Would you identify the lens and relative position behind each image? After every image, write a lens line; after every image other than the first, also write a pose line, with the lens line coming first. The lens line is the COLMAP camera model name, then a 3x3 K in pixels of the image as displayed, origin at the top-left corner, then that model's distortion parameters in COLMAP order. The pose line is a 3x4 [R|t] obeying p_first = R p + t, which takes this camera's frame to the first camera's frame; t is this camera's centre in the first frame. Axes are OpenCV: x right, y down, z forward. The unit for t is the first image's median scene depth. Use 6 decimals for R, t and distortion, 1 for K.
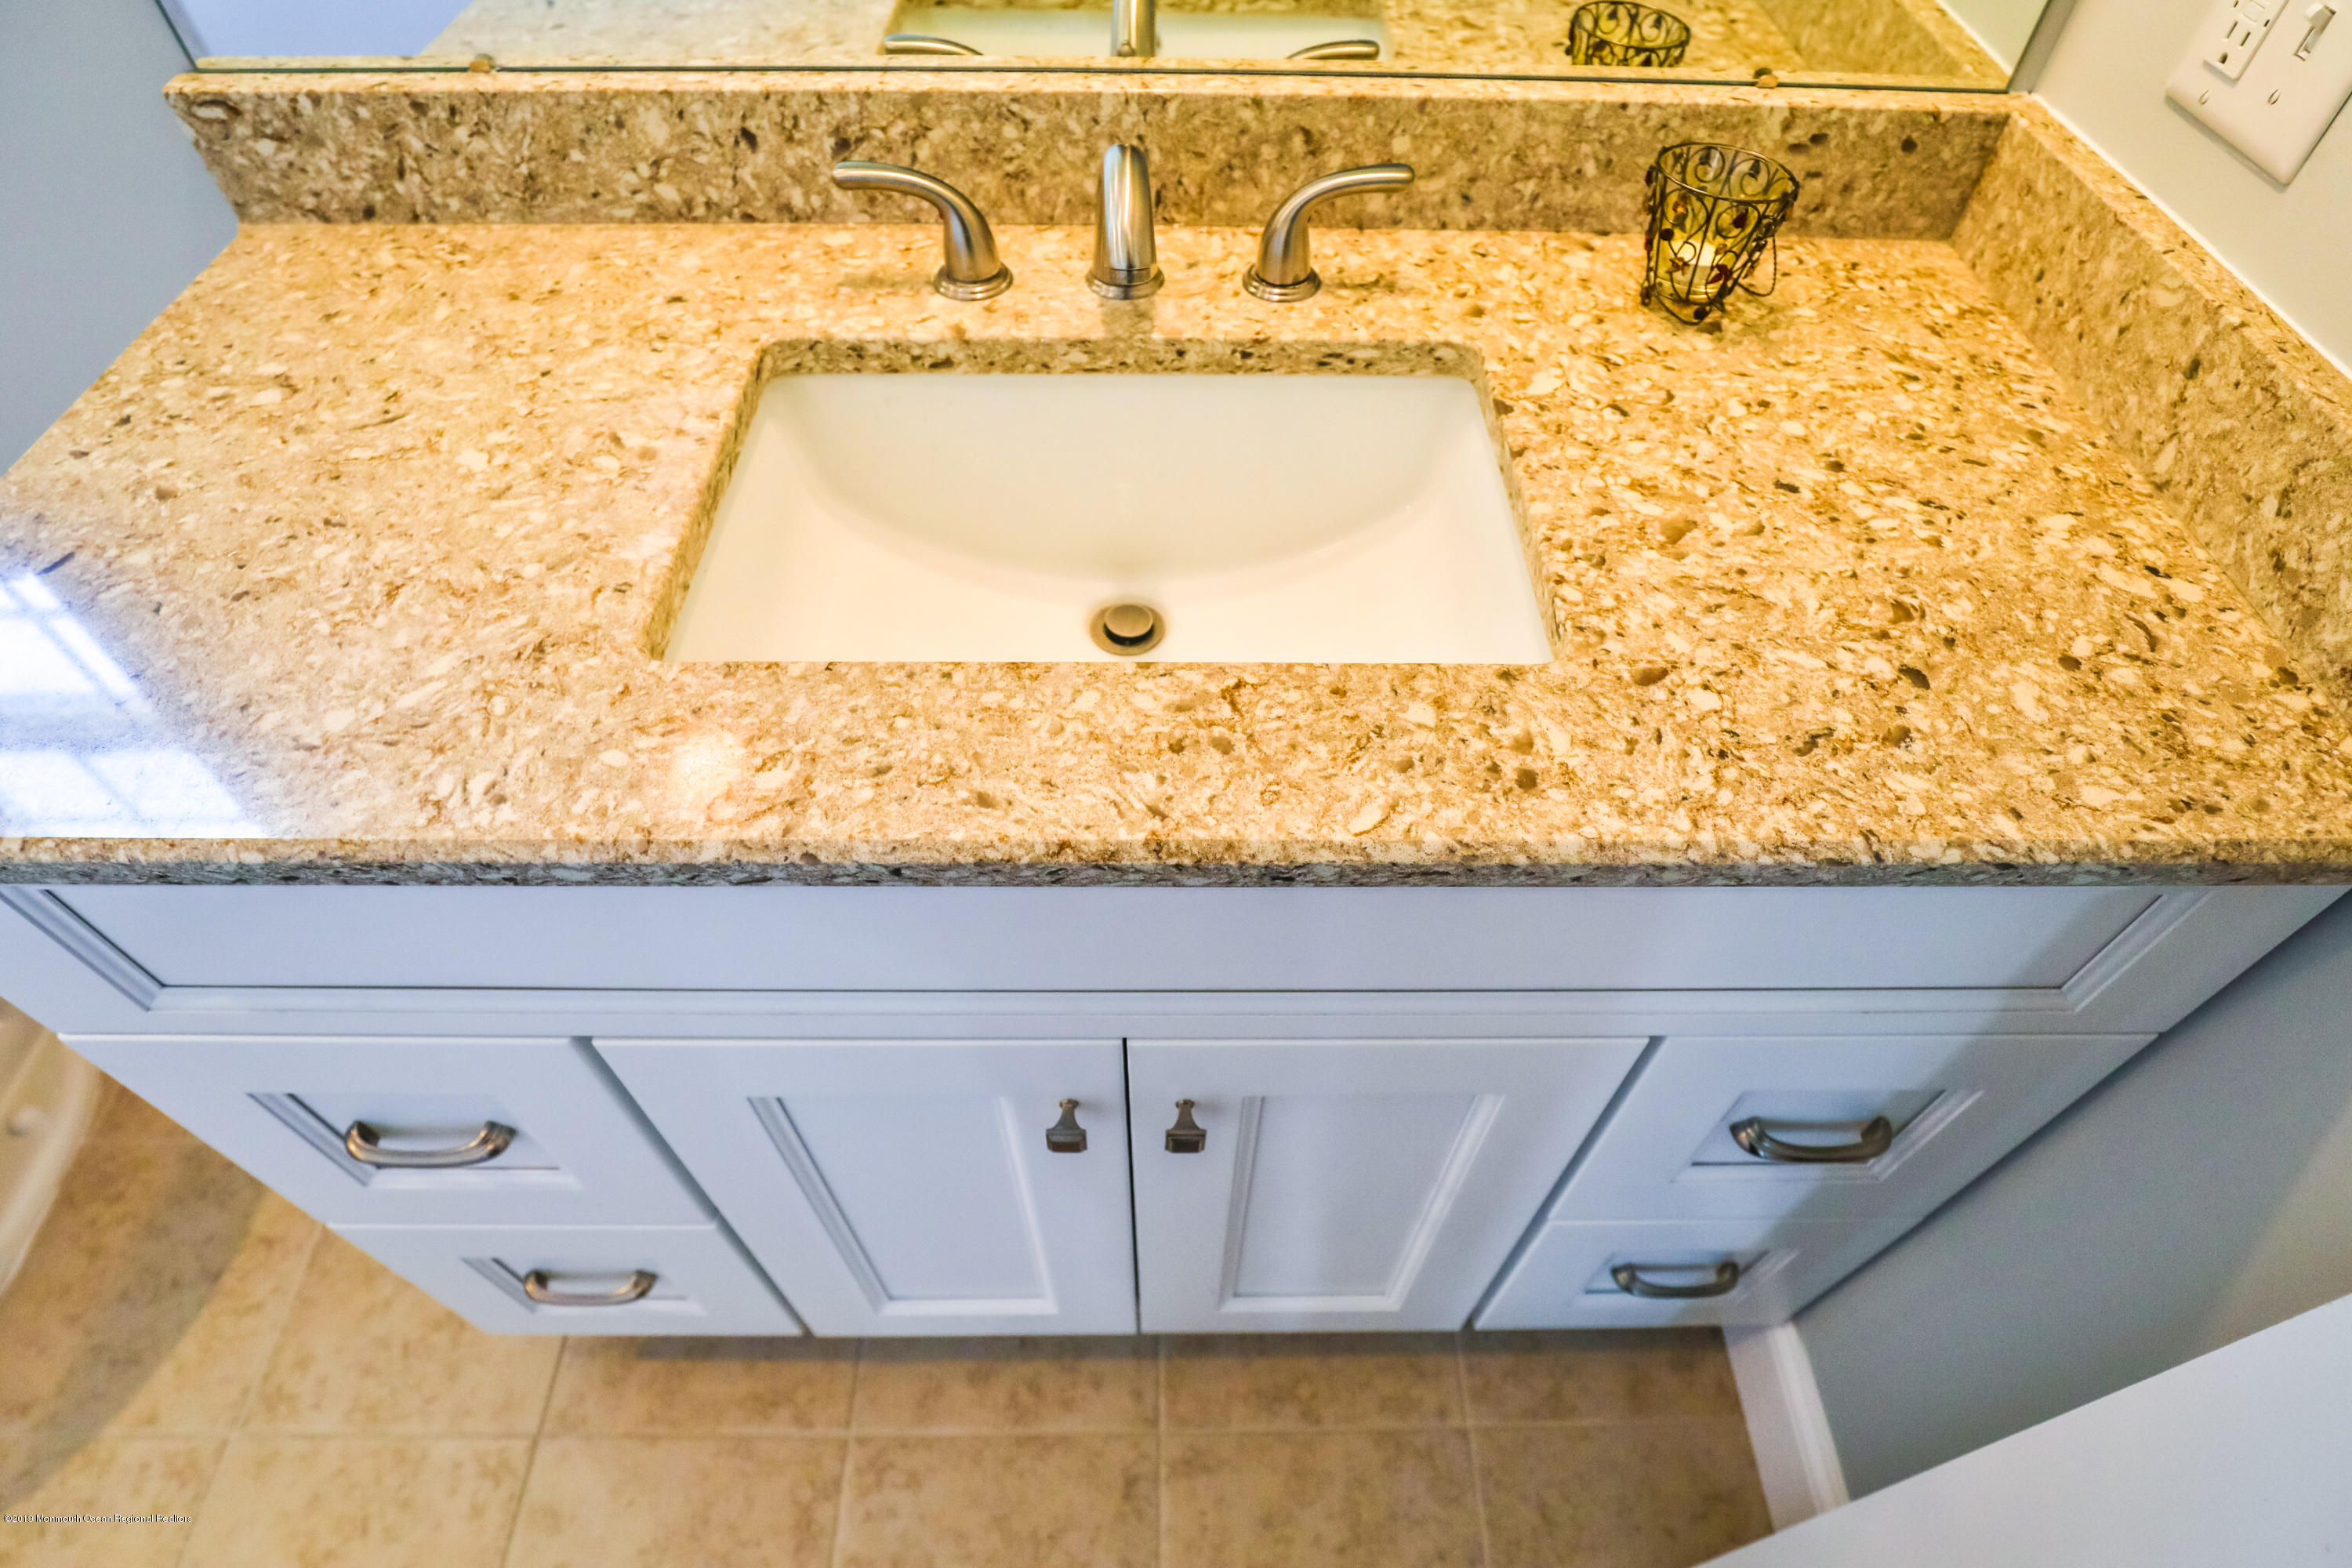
lens RADIAL K [[1249.0, 0, 1191.9], [0, 1249.0, 780.6], [0, 0, 1]] dist [-0.027718, 0.004305]
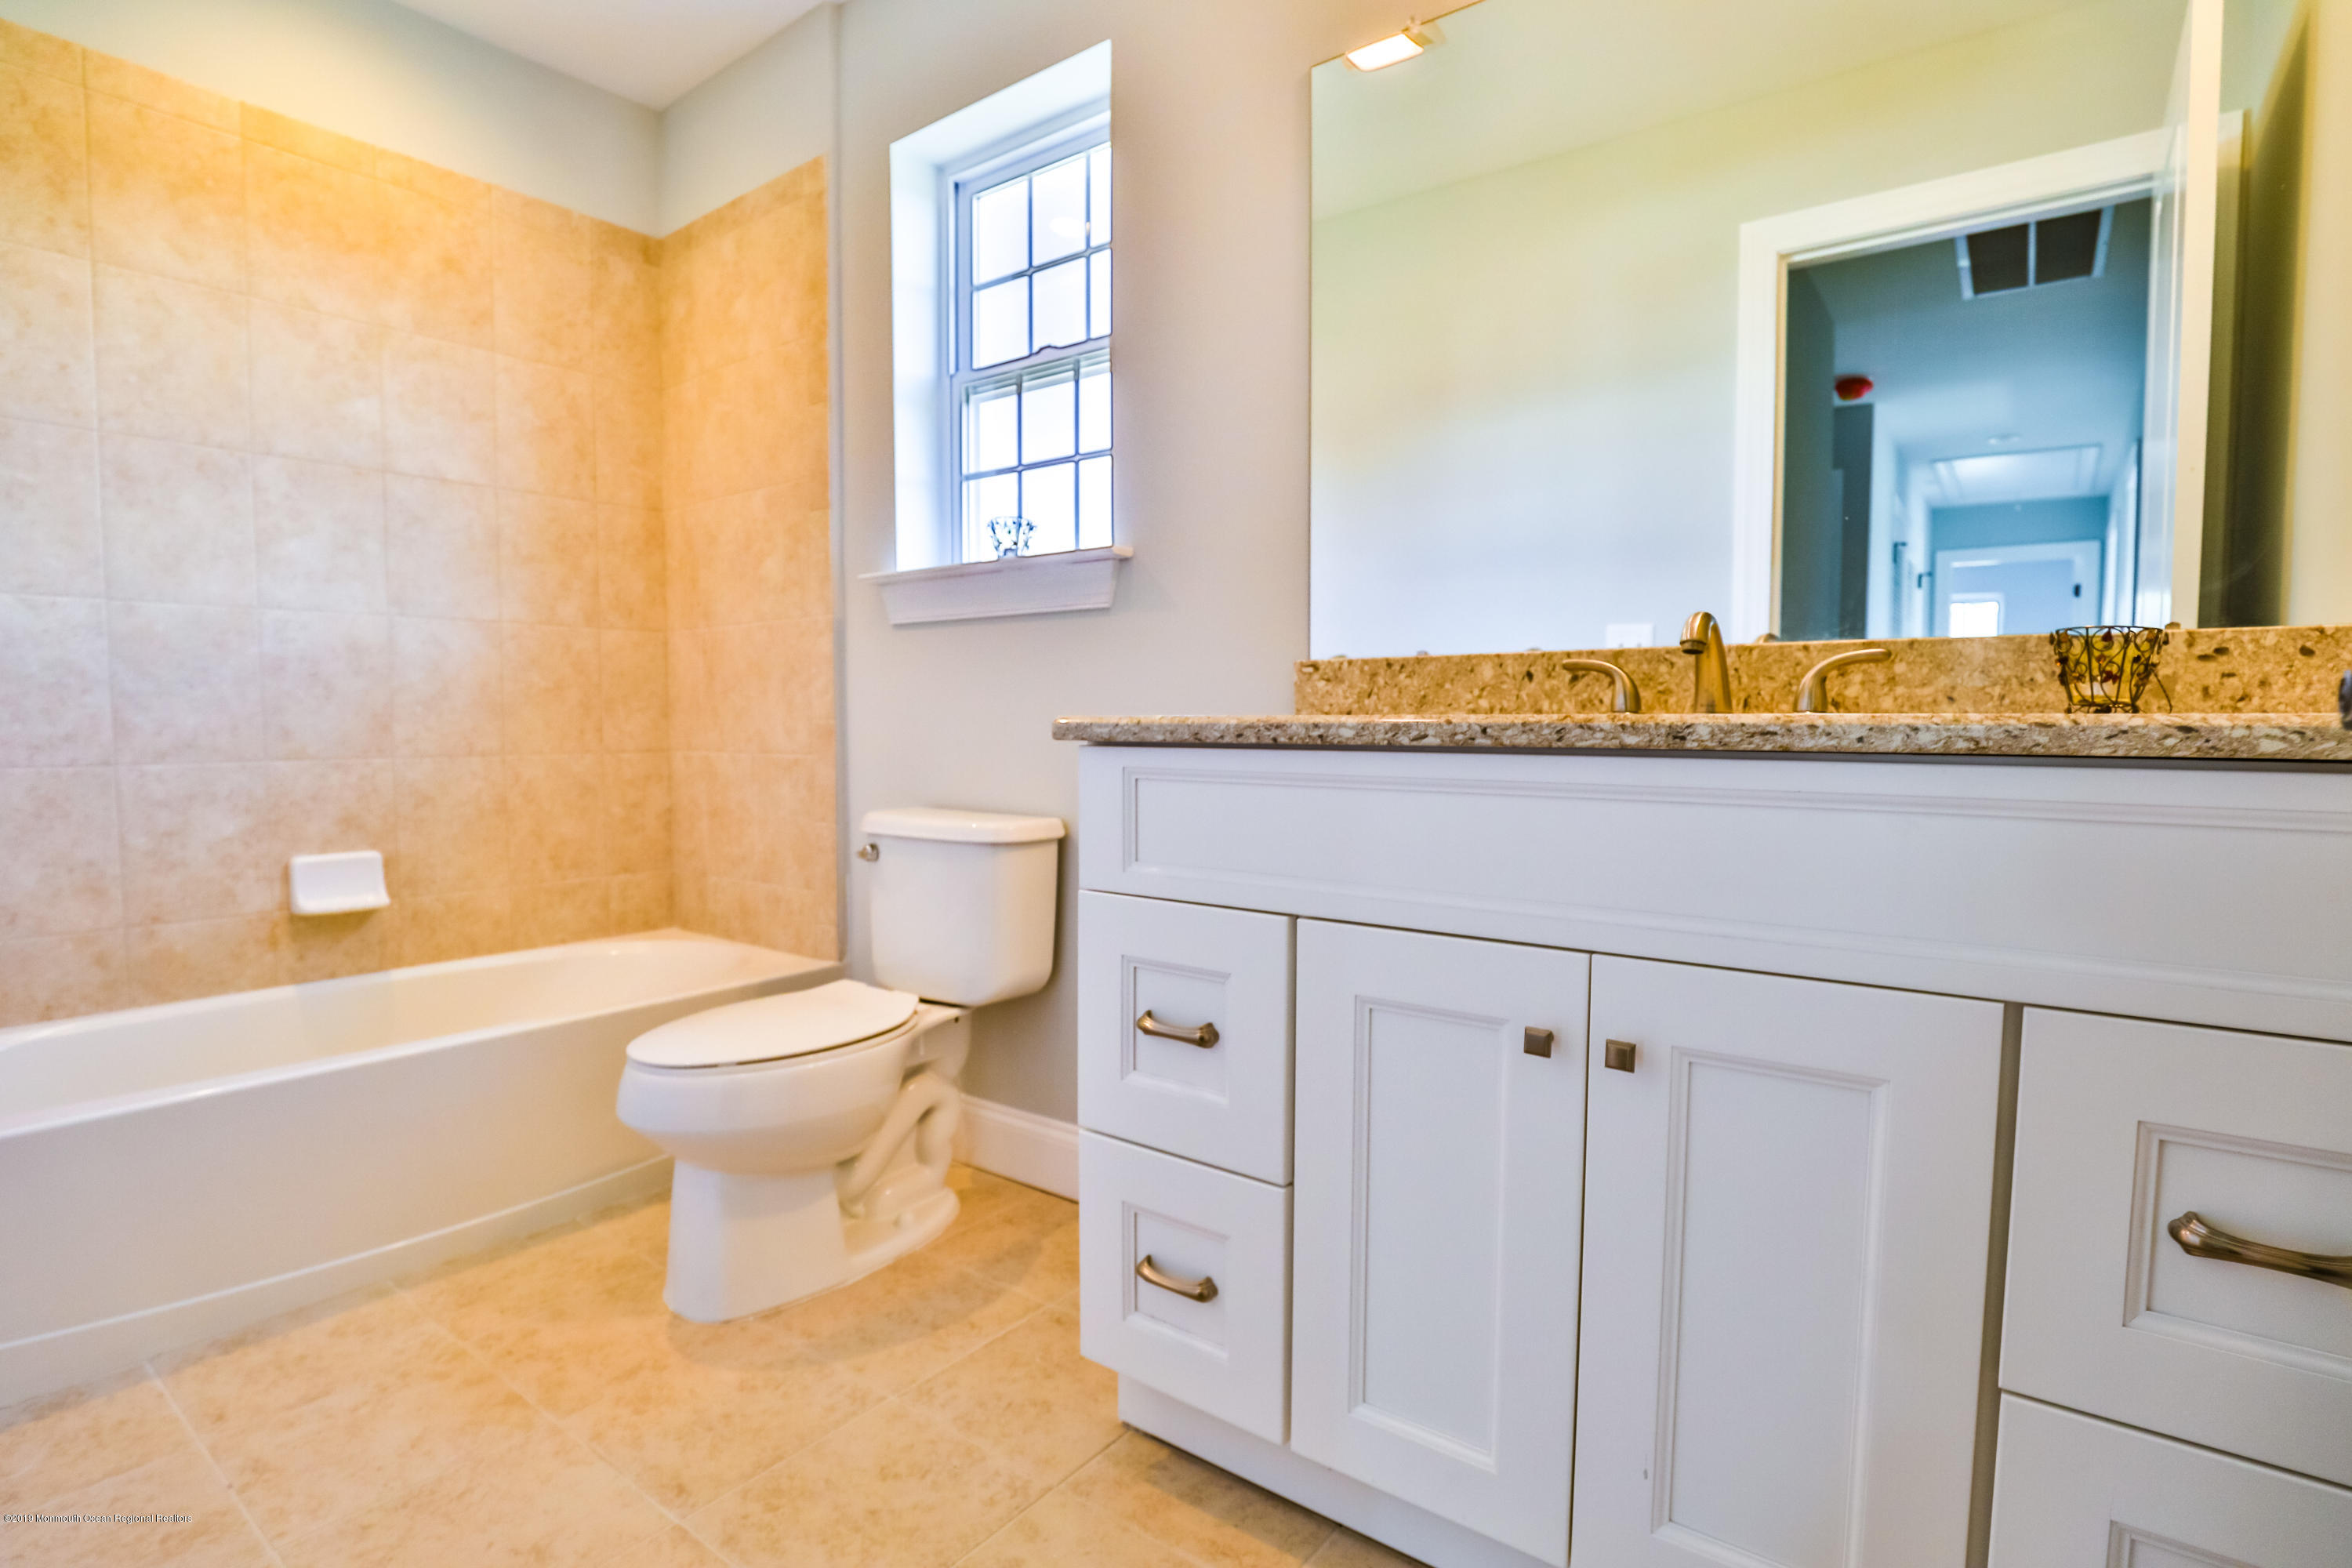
lens RADIAL K [[1145.2, 0, 1181.3], [0, 1145.2, 795.9], [0, 0, 1]] dist [-0.035911, 0.005389]
pose [[0.788611, 0.022676, -0.614474, 0.344464], [-0.471145, 0.664420, -0.580145, 0.959935], [0.395114, 0.747015, 0.534652, -0.085197]]
